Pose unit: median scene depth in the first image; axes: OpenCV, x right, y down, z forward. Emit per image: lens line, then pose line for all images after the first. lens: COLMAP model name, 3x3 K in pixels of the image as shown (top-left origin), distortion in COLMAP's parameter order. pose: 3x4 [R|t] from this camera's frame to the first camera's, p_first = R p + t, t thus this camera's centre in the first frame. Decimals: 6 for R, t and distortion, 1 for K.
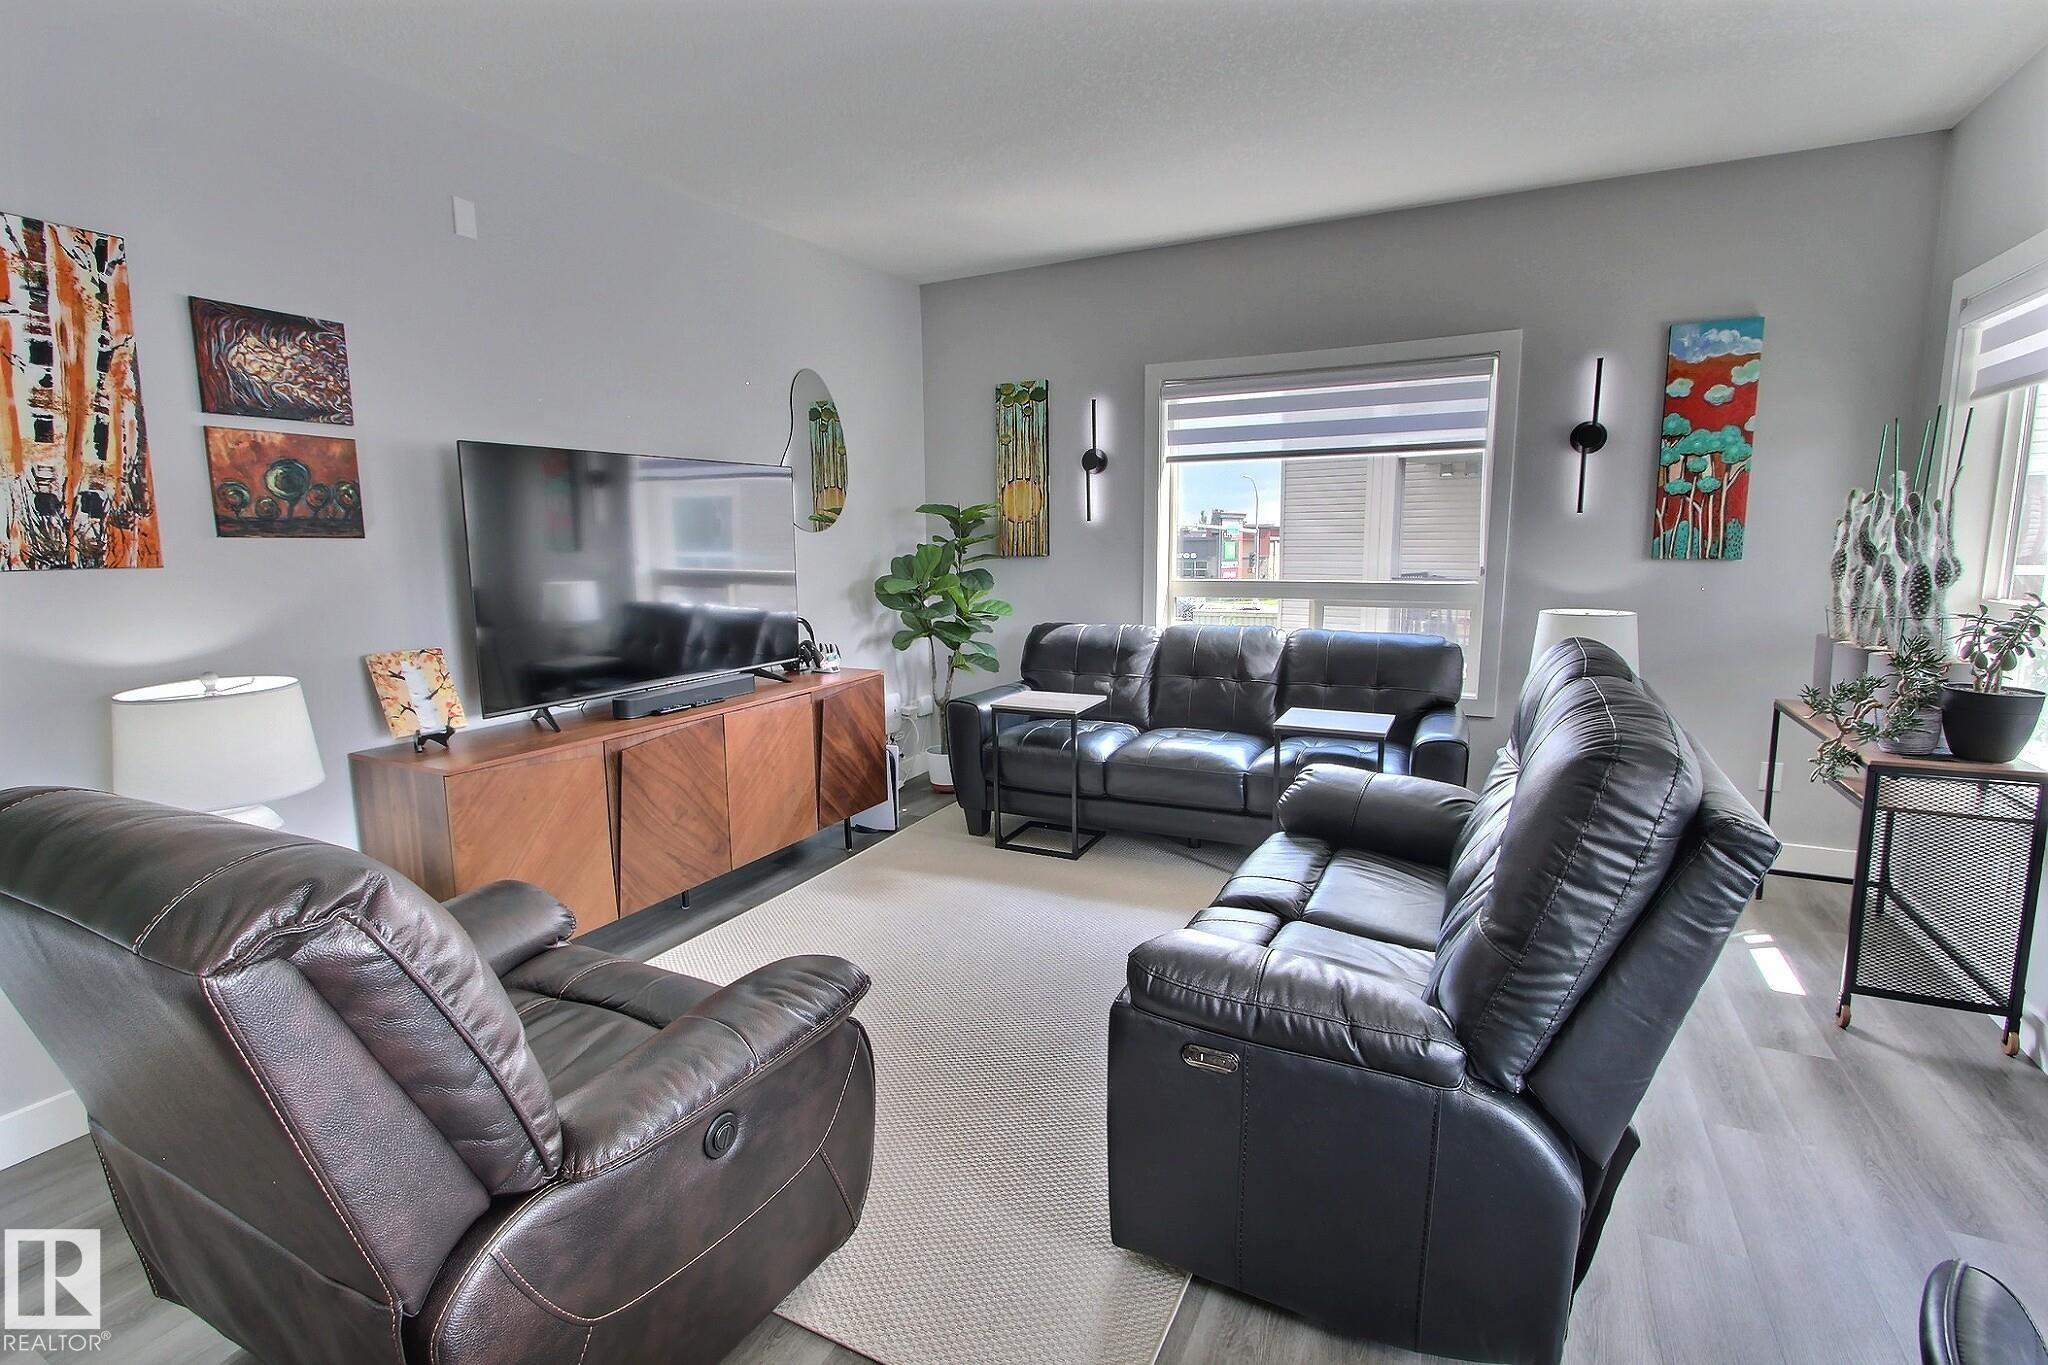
lens RADIAL K [[941.1, 0, 1012.7], [0, 941.1, 676.4], [0, 0, 1]] dist [-0.018534, 0.003207]
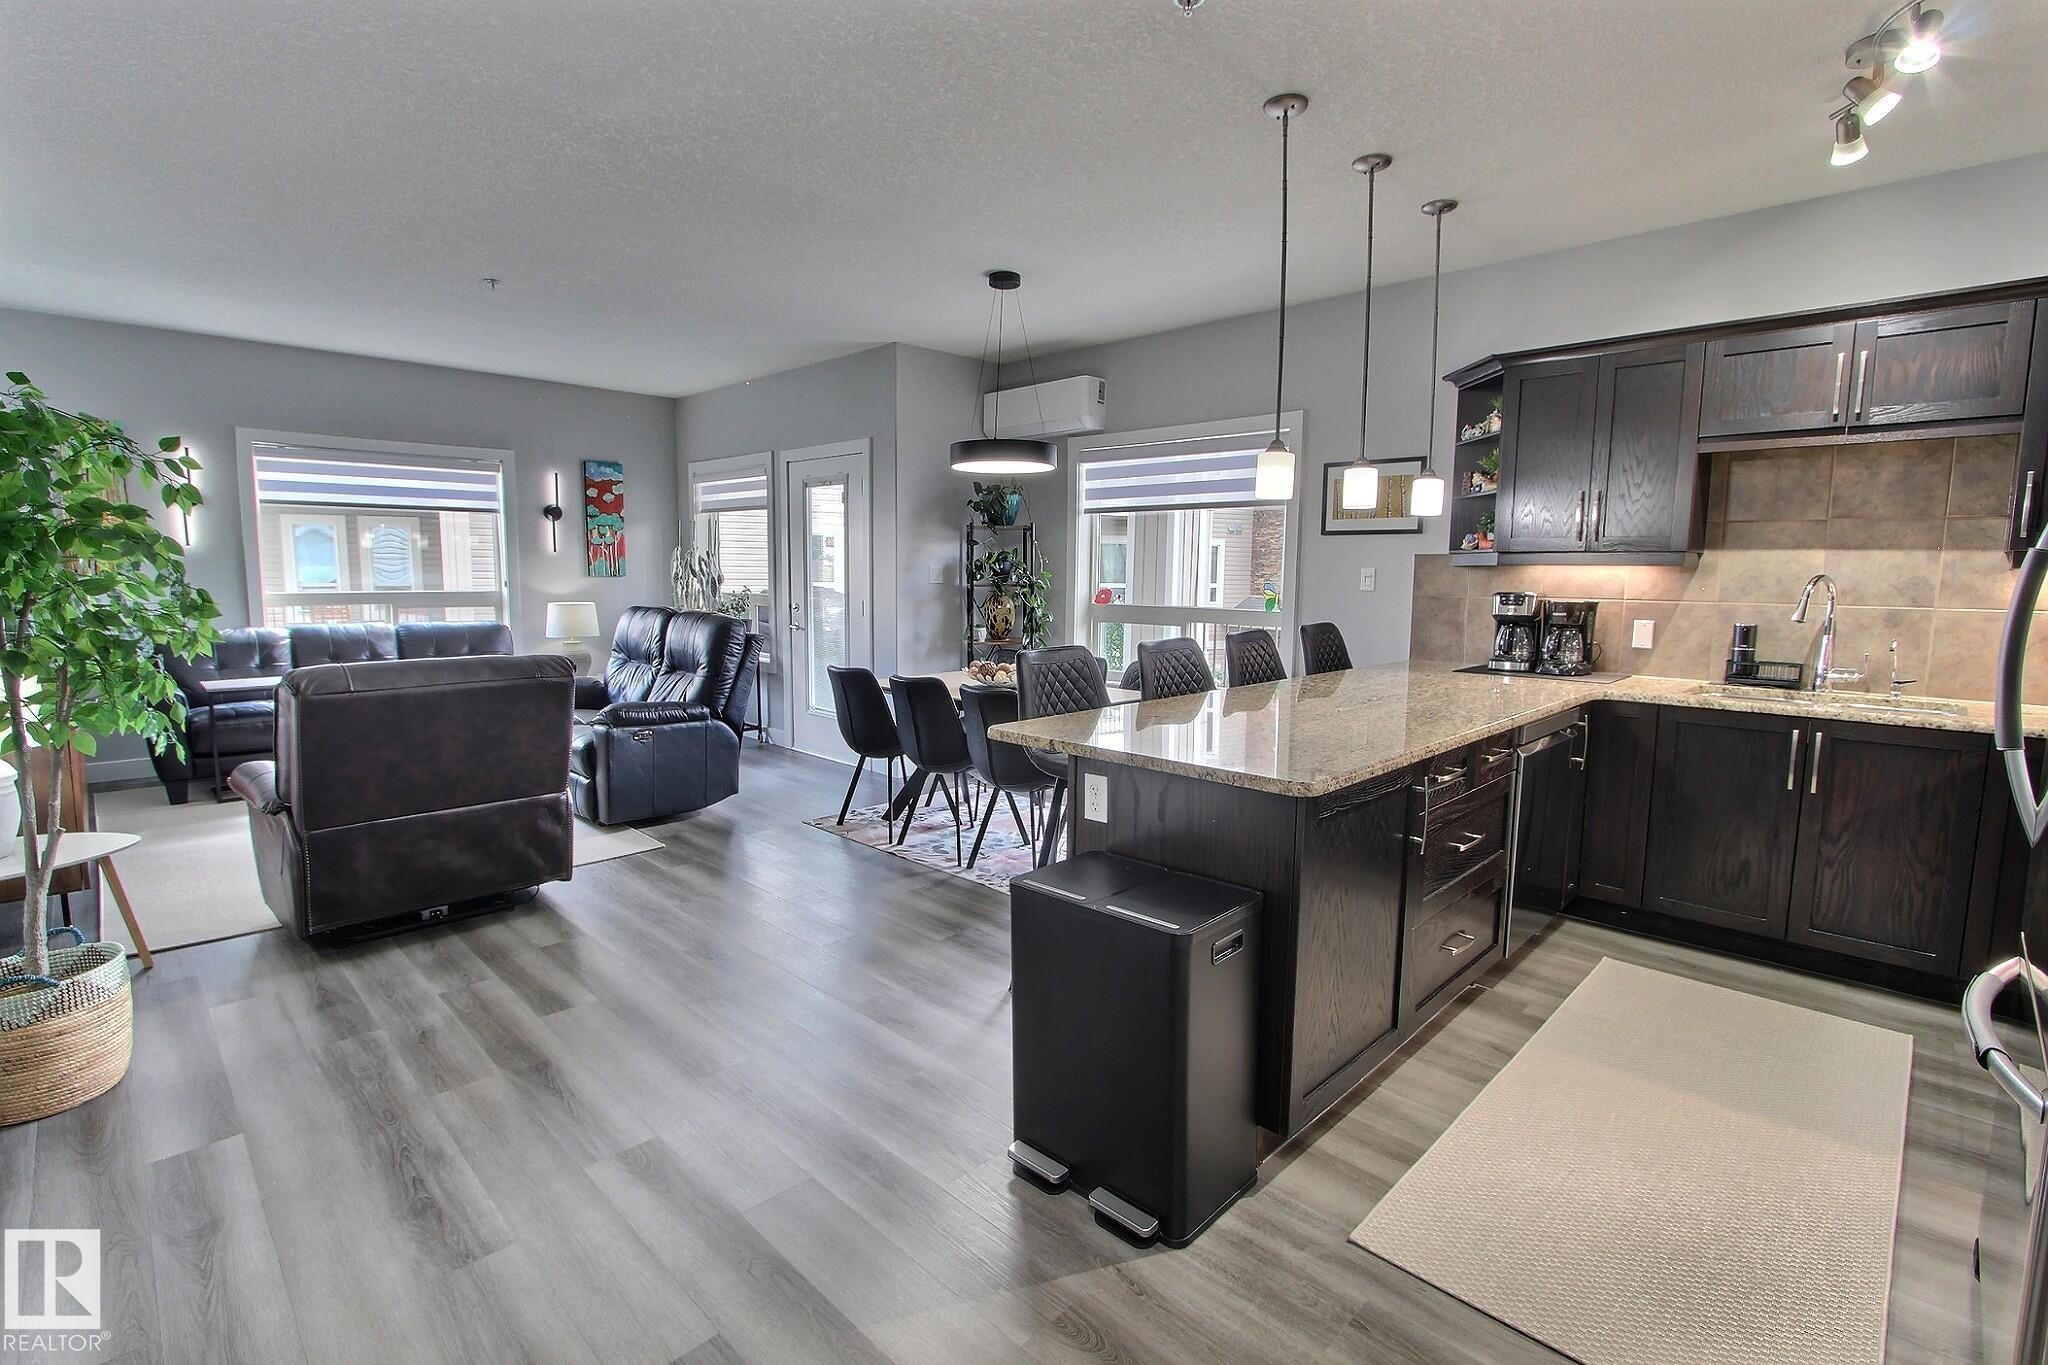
lens RADIAL K [[941.1, 0, 1013.6], [0, 941.1, 678.0], [0, 0, 1]] dist [-0.018534, 0.003207]
pose [[0.307085, -0.098376, 0.946584, -0.991604], [0.123019, 0.990401, 0.063021, 0.077690], [-0.943698, 0.097095, 0.316239, -0.485357]]
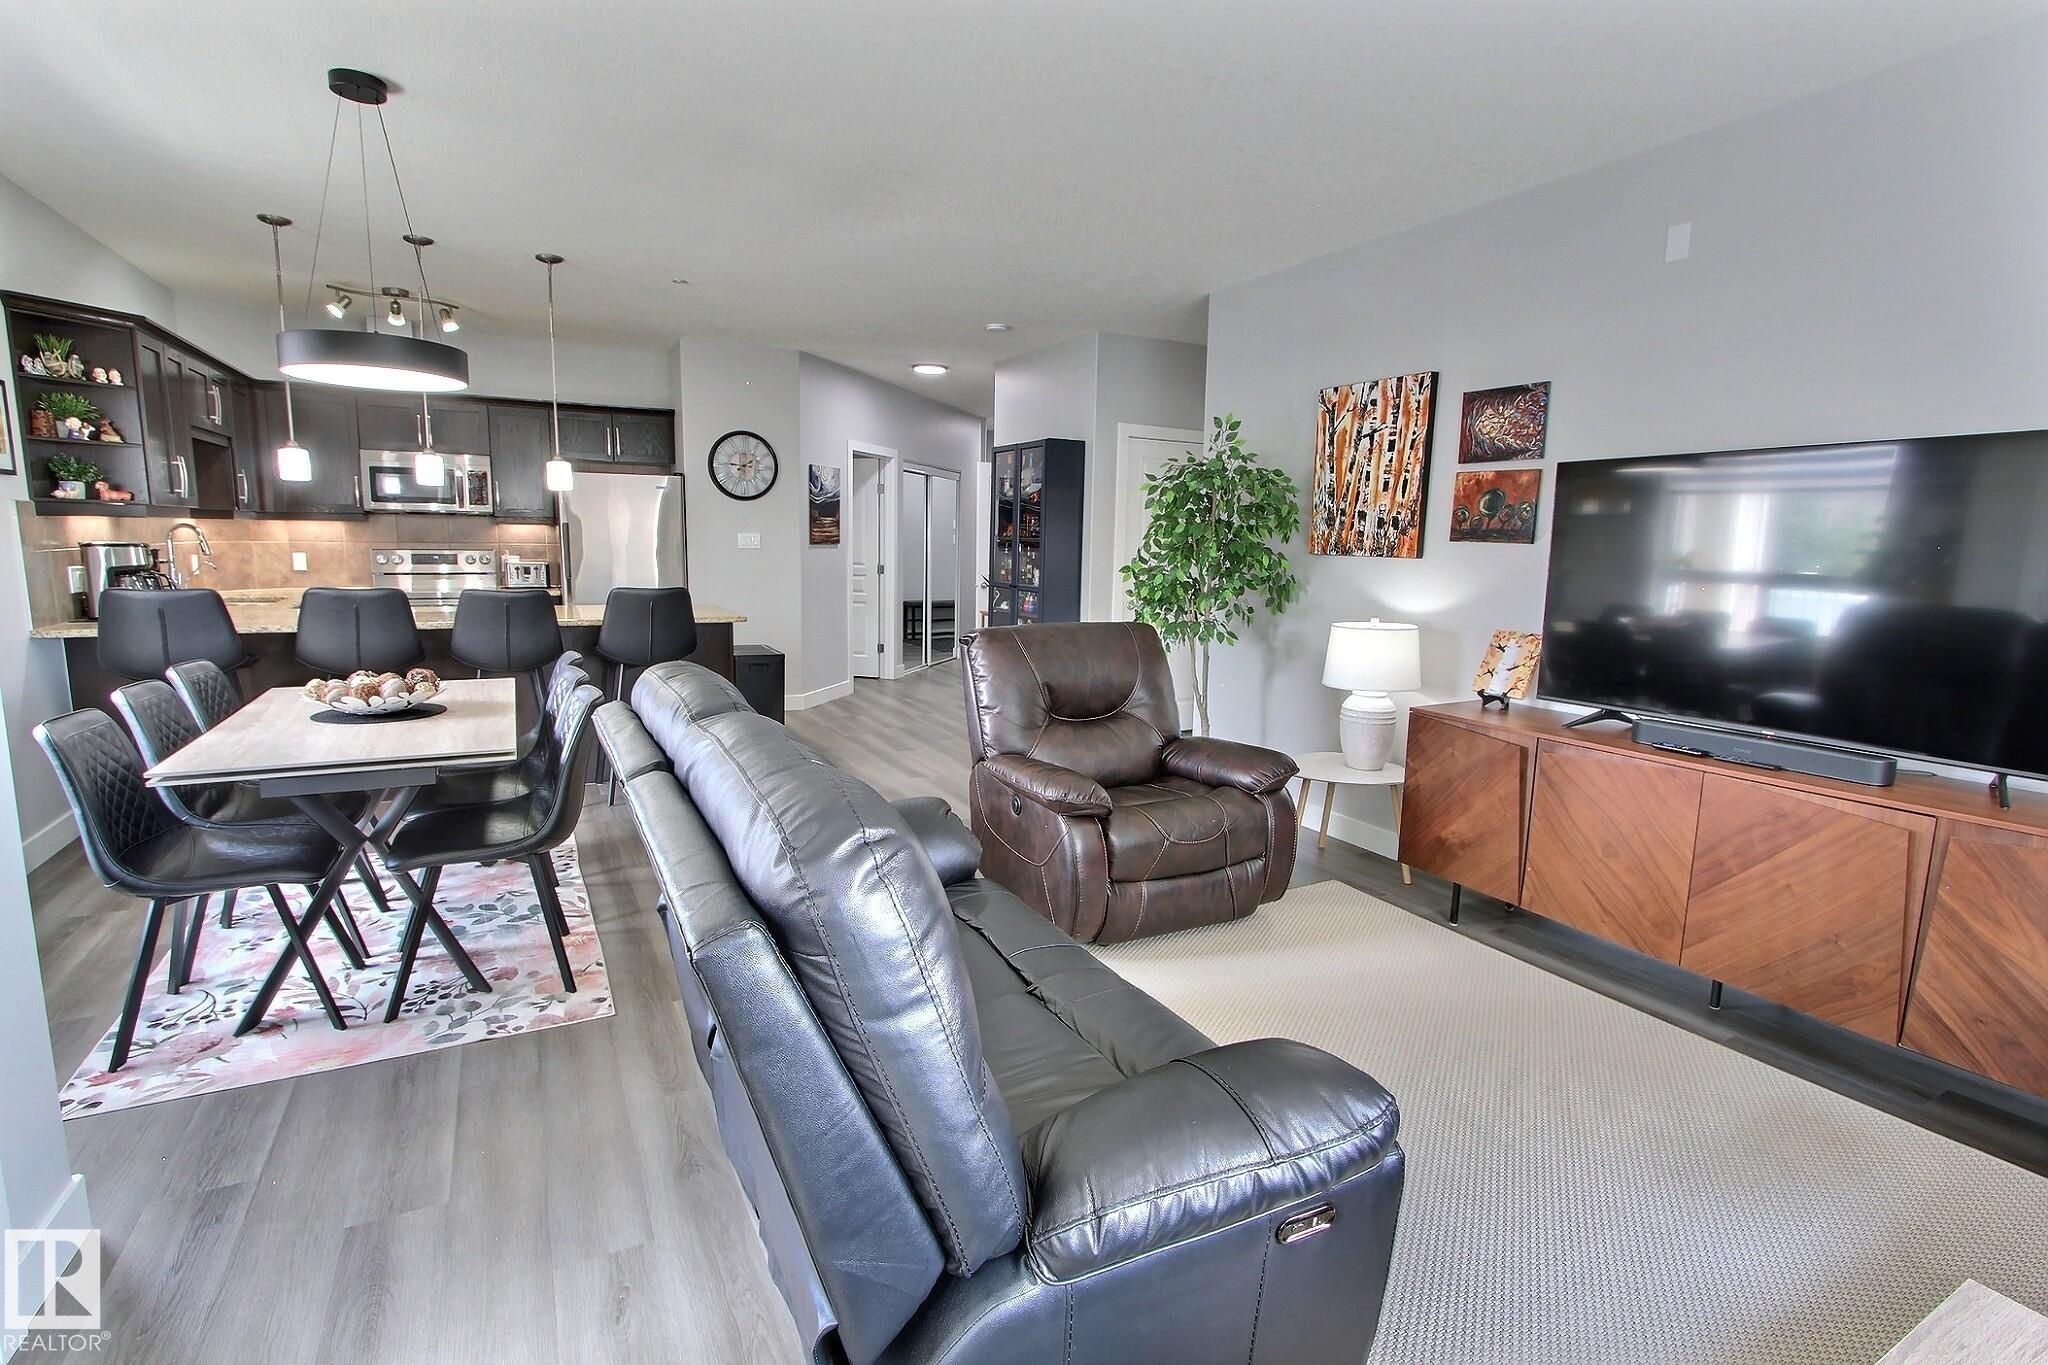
lens RADIAL K [[941.1, 0, 1010.5], [0, 941.1, 675.6], [0, 0, 1]] dist [-0.018534, 0.003207]
pose [[-0.571430, 0.118532, -0.812045, 0.598208], [-0.130174, 0.963894, 0.232300, -0.132356], [0.810261, 0.238451, -0.535368, 0.849483]]
